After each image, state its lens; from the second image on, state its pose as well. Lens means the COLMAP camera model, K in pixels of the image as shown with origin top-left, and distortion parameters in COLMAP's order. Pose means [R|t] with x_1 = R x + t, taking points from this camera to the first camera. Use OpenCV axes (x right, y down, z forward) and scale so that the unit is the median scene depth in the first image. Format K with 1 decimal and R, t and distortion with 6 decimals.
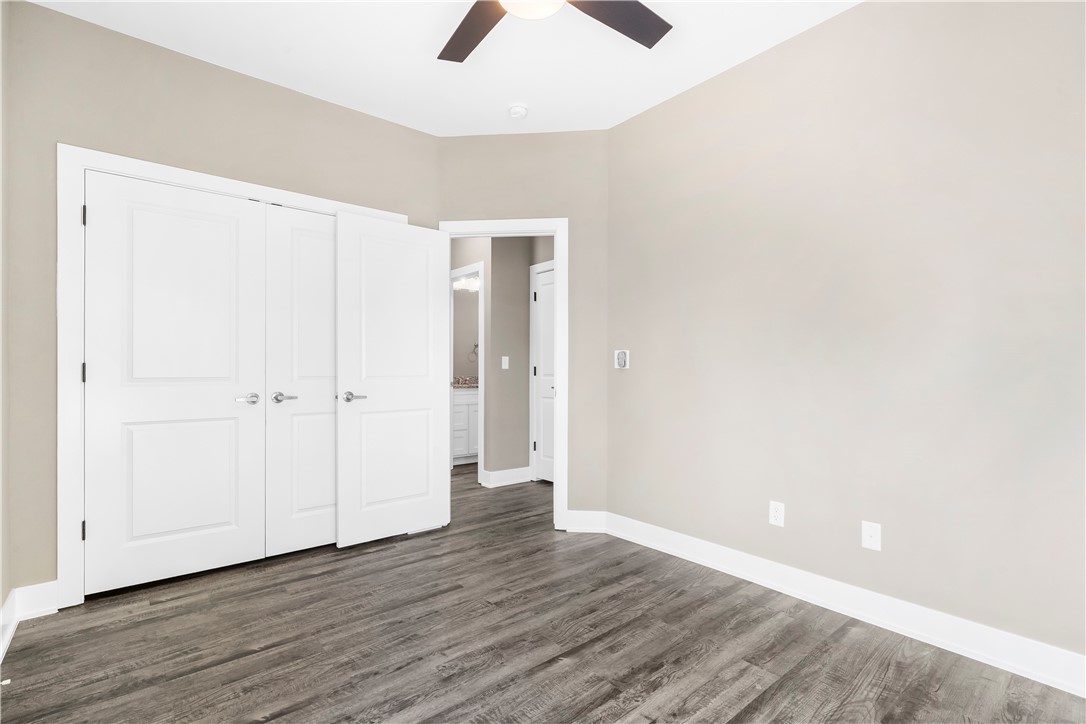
lens RADIAL K [[497.7, 0, 541.2], [0, 497.7, 363.1], [0, 0, 1]] dist [-0.002645, 0.000979]
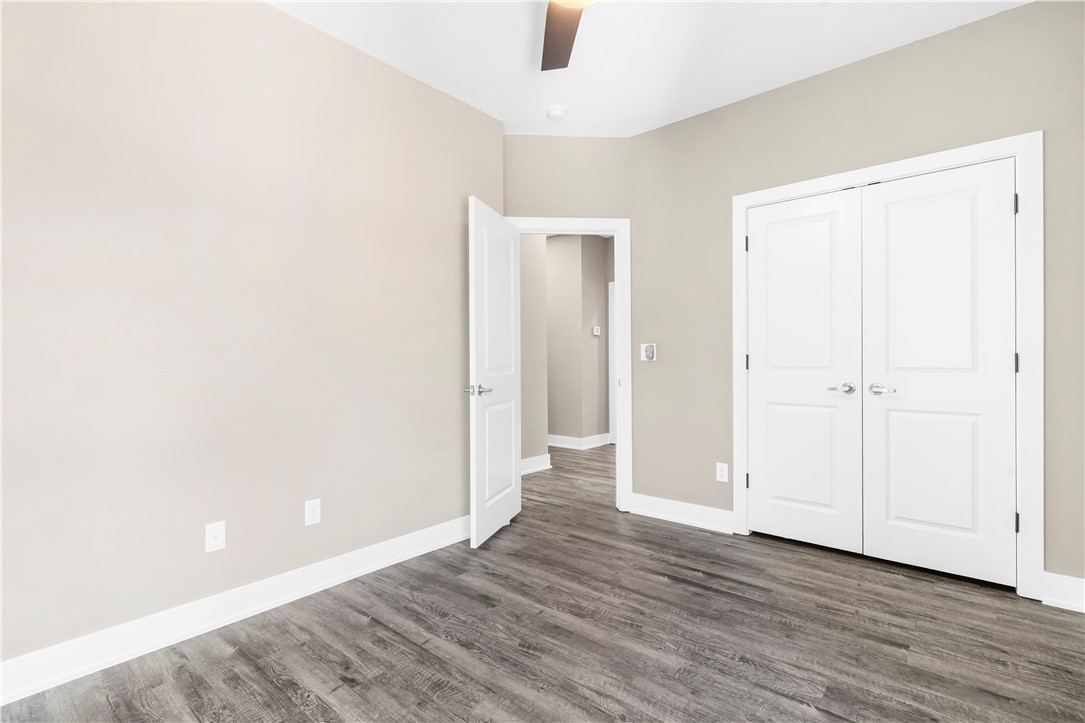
lens RADIAL K [[497.2, 0, 540.7], [0, 497.2, 362.6], [0, 0, 1]] dist [-0.002645, 0.000979]
pose [[0.167620, 0.003914, -0.985844, 0.295402], [0.018099, 0.999811, 0.007047, 0.001306], [0.985686, -0.019024, 0.167517, 0.238327]]
